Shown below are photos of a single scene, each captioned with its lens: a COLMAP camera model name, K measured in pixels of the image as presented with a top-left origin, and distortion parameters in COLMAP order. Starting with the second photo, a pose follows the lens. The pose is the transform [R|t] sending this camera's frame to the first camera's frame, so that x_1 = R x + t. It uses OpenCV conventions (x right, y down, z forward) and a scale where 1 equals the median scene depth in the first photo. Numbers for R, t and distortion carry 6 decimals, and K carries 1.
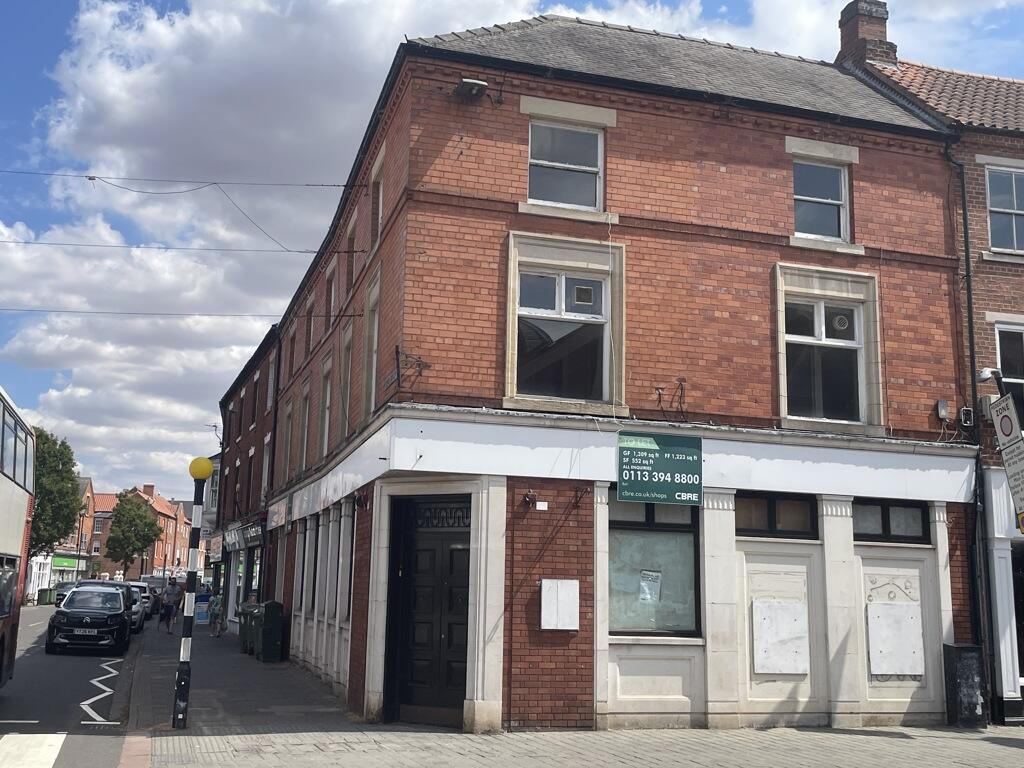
lens RADIAL K [[1140.2, 0, 478.4], [0, 1140.2, 360.6], [0, 0, 1]] dist [0.047760, 0.000000]
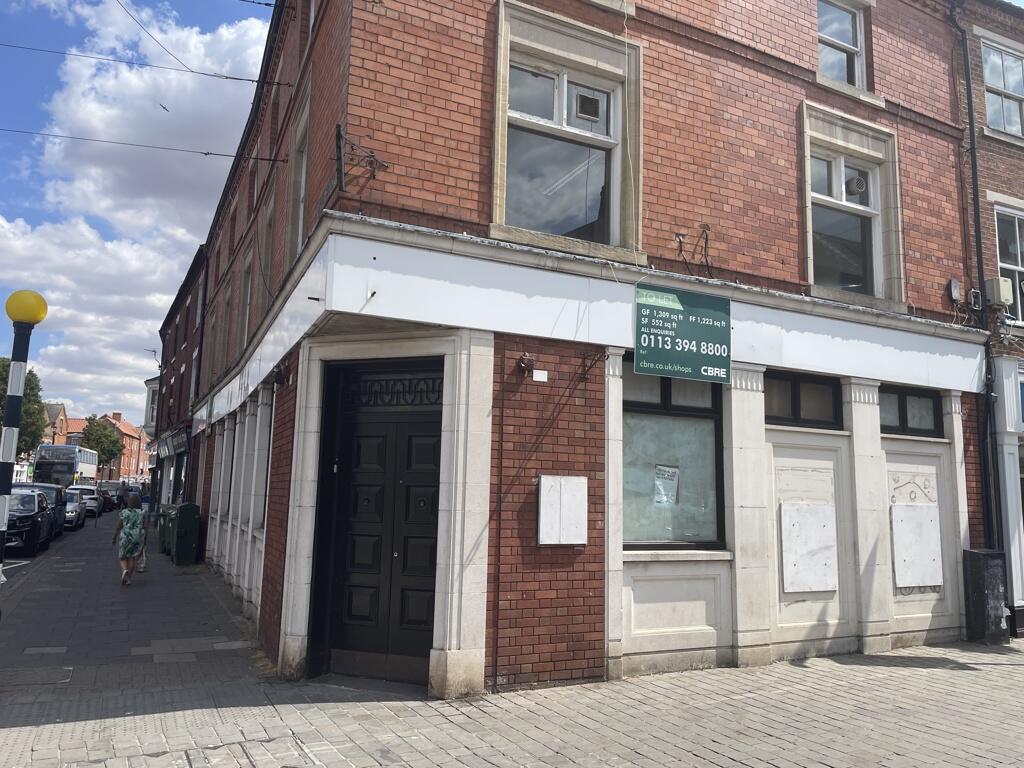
lens RADIAL K [[778.1, 0, 512.0], [0, 778.1, 382.3], [0, 0, 1]] dist [0.059885, -0.040793]
pose [[0.984160, 0.022165, 0.175892, -0.046073], [-0.032610, 0.997858, 0.056717, 0.099329], [-0.174258, -0.061554, 0.982774, 0.494990]]
